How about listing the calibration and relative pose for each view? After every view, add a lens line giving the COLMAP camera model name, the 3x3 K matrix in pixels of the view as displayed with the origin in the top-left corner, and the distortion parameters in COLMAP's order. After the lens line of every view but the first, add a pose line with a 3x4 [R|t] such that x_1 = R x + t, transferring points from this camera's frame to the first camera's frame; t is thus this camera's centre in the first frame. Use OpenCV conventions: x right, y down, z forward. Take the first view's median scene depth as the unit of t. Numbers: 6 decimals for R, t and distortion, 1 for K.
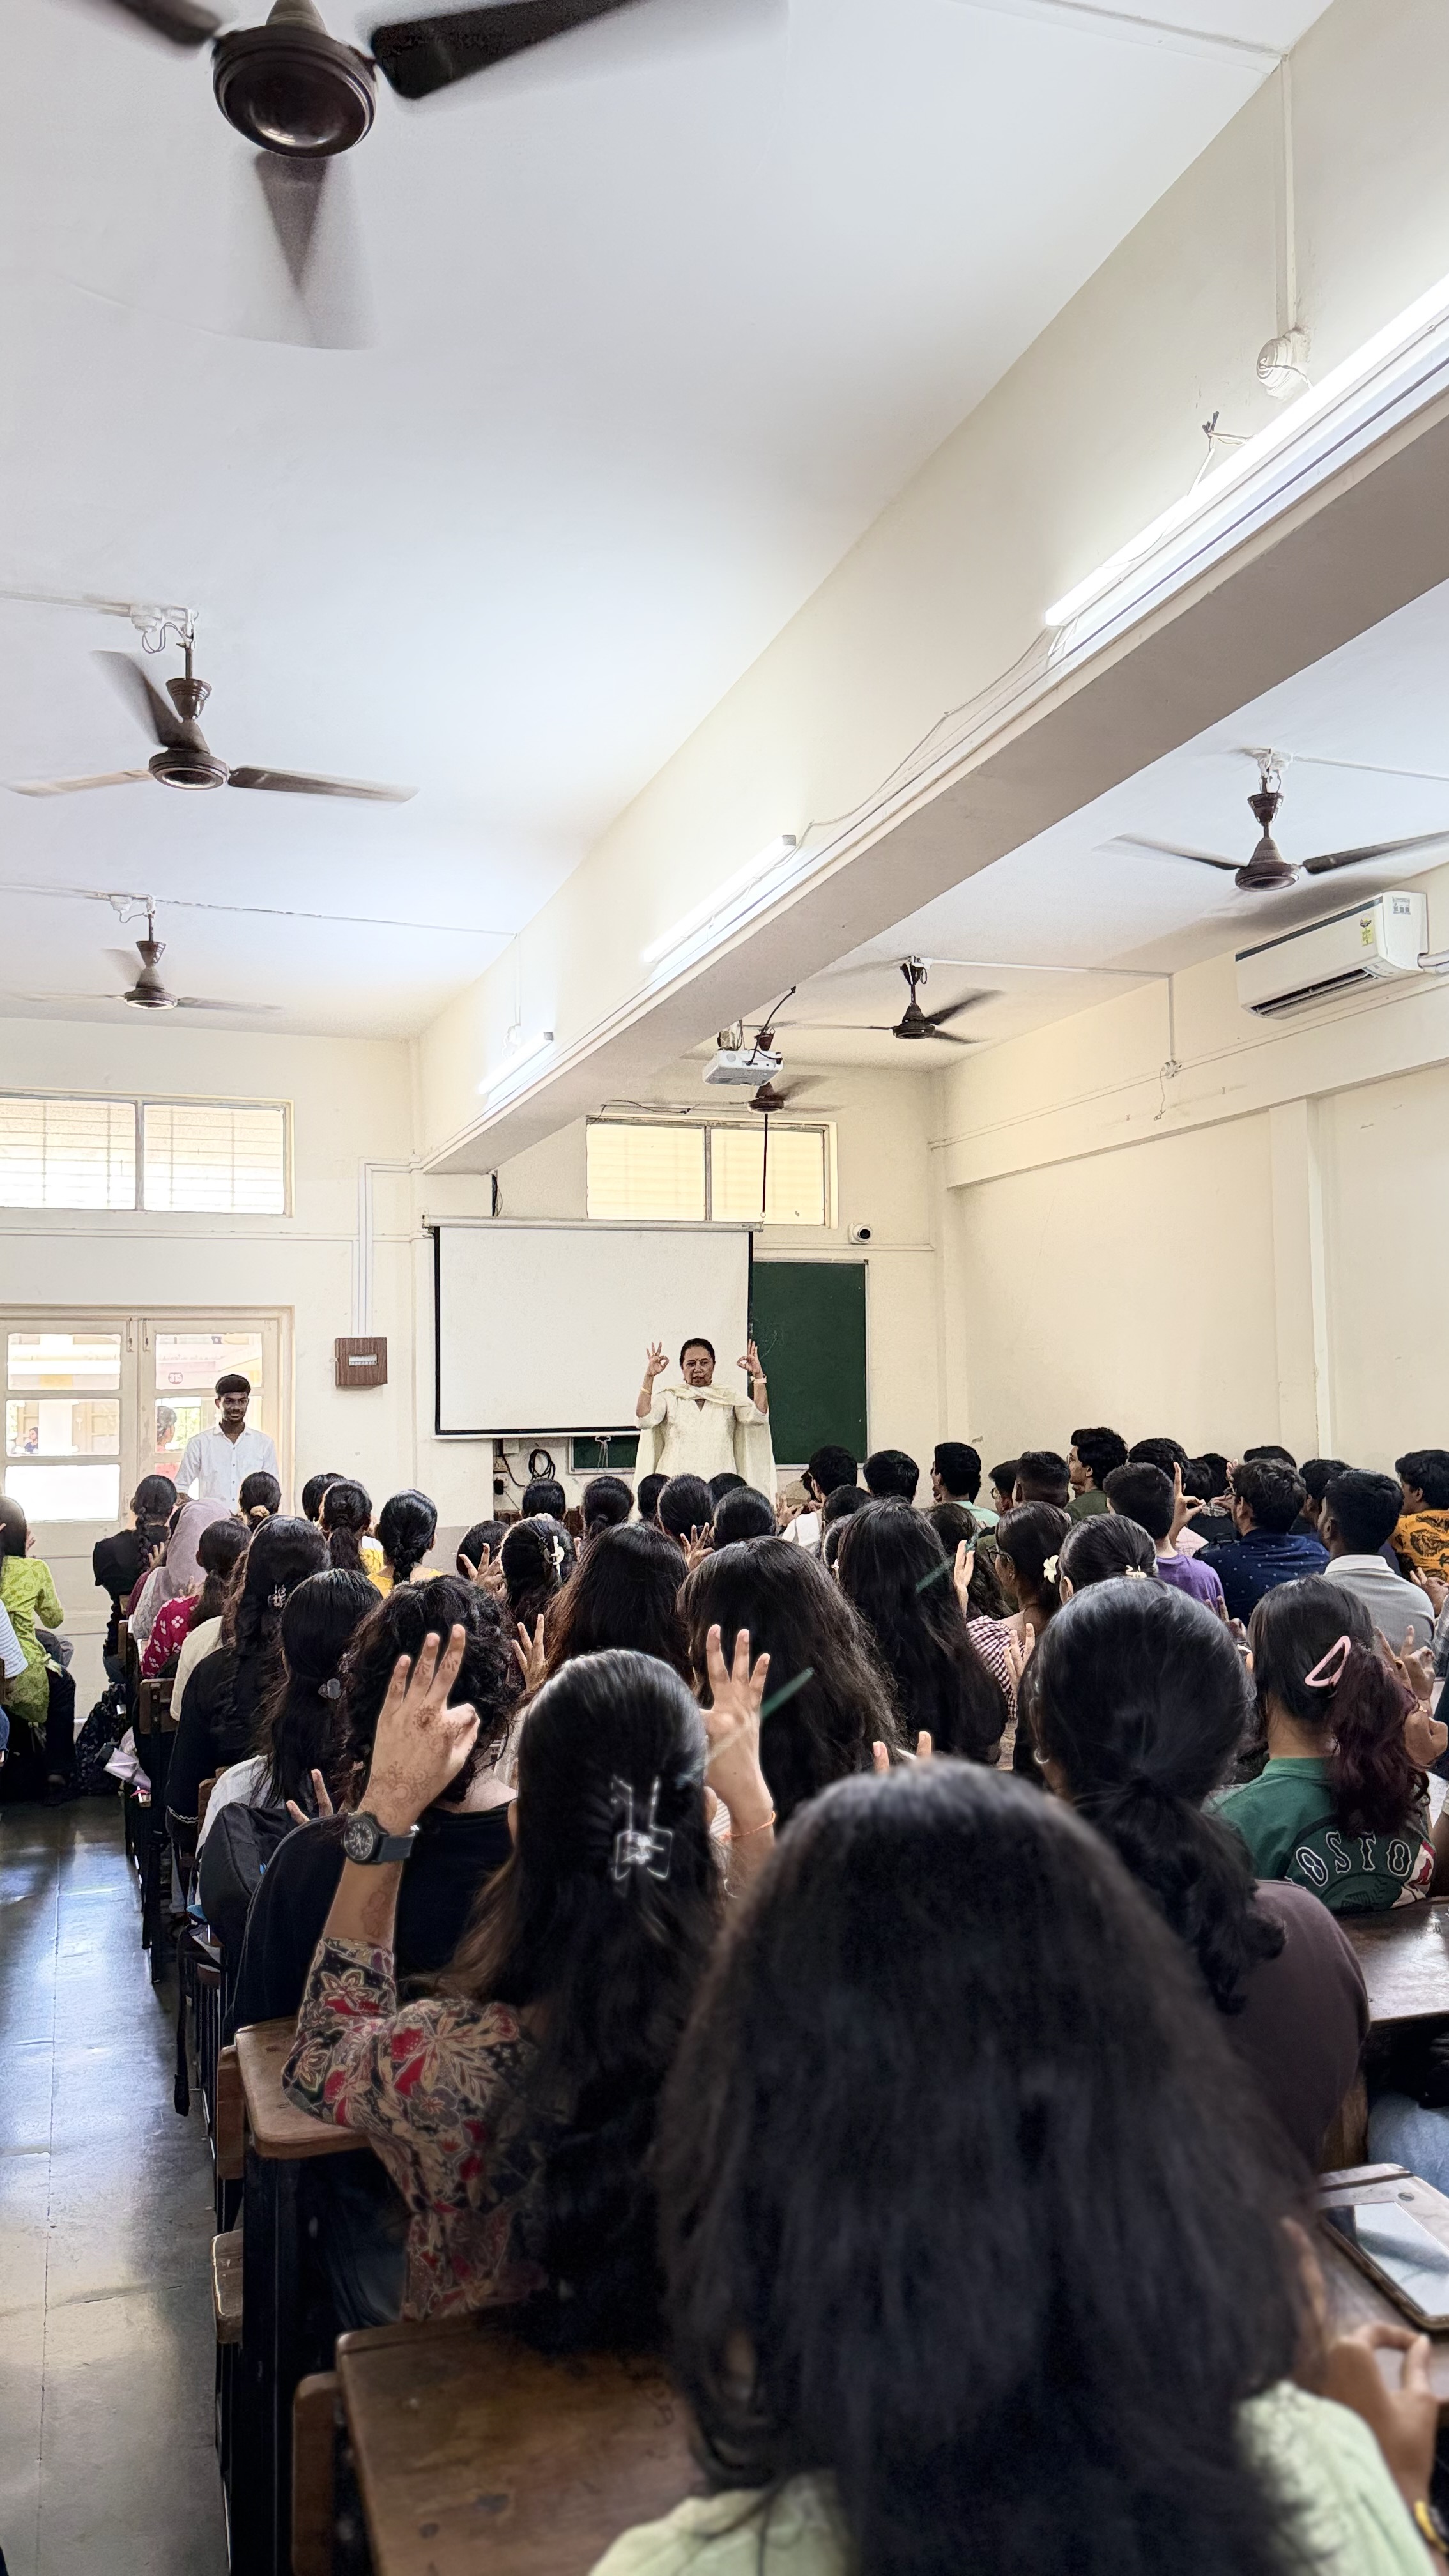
lens RADIAL K [[1822.1, 0, 732.6], [0, 1822.1, 1299.4], [0, 0, 1]] dist [0.006750, 0.000242]
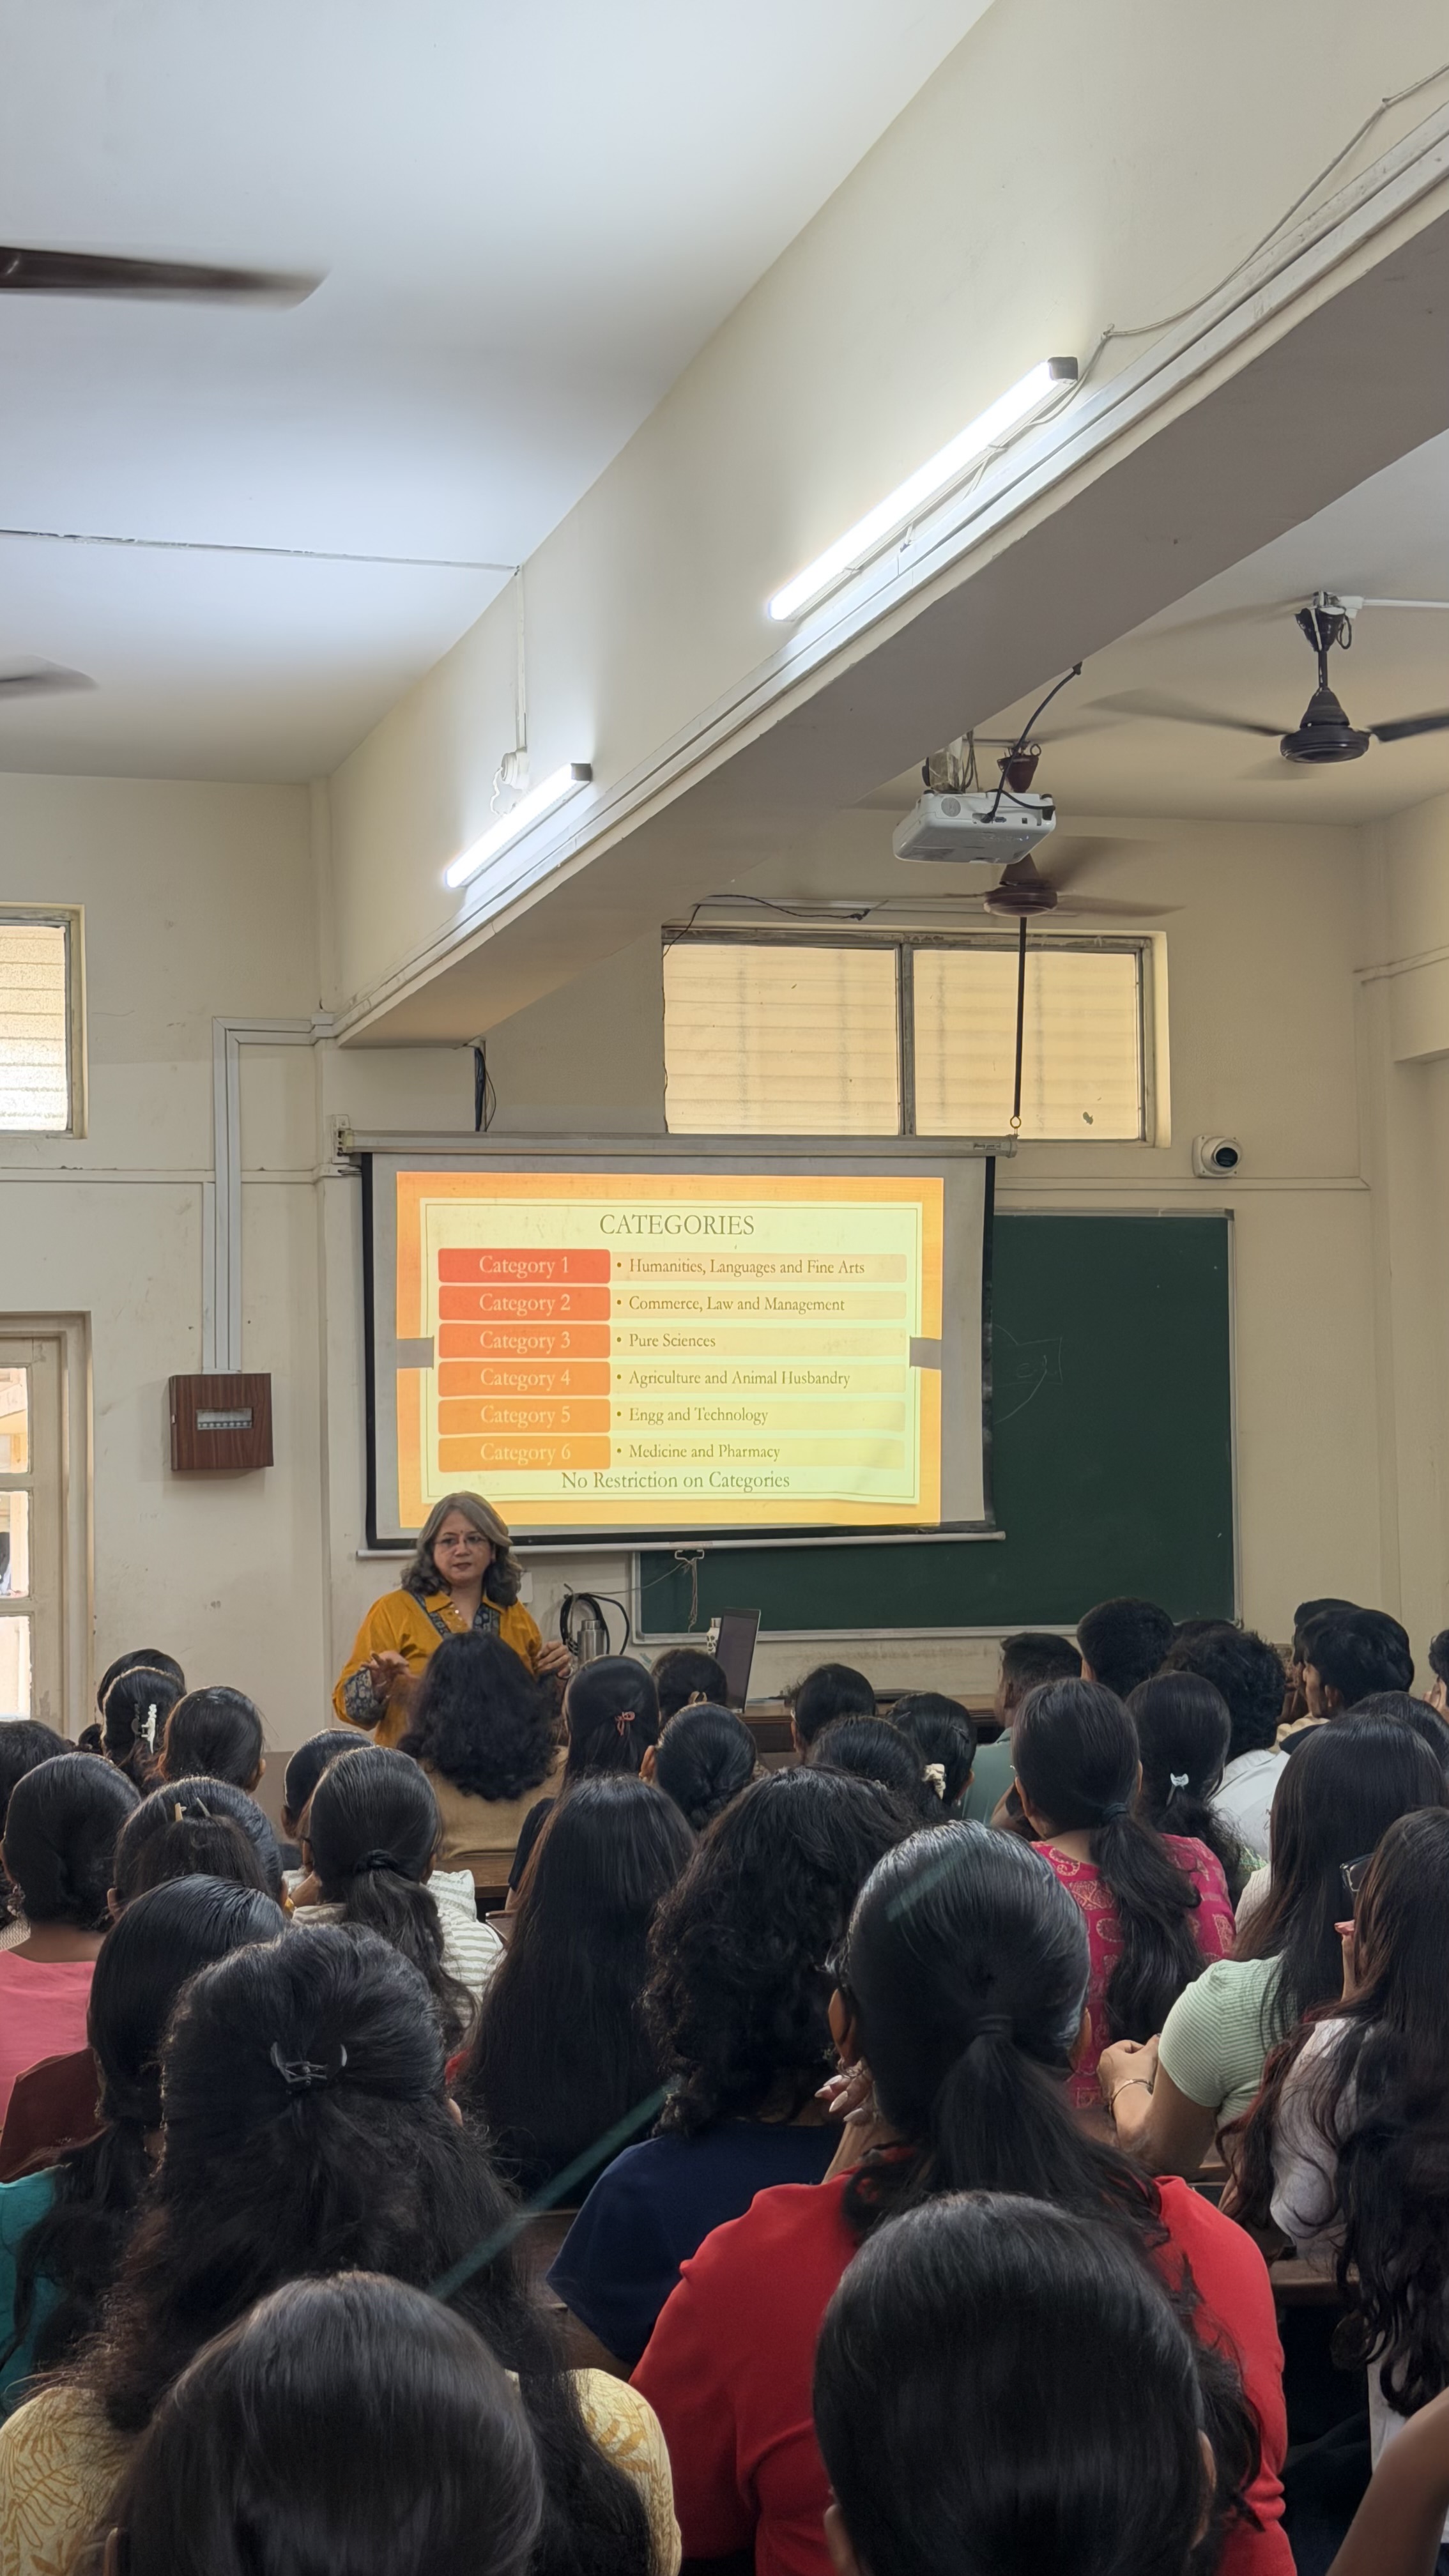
lens RADIAL K [[2805.1, 0, 717.4], [0, 2805.1, 1283.6], [0, 0, 1]] dist [-0.048874, 0.000000]
pose [[0.999180, -0.009612, -0.039338, -0.035830], [0.010025, 0.999897, 0.010302, -0.010757], [0.039235, -0.010687, 0.999173, 0.232597]]
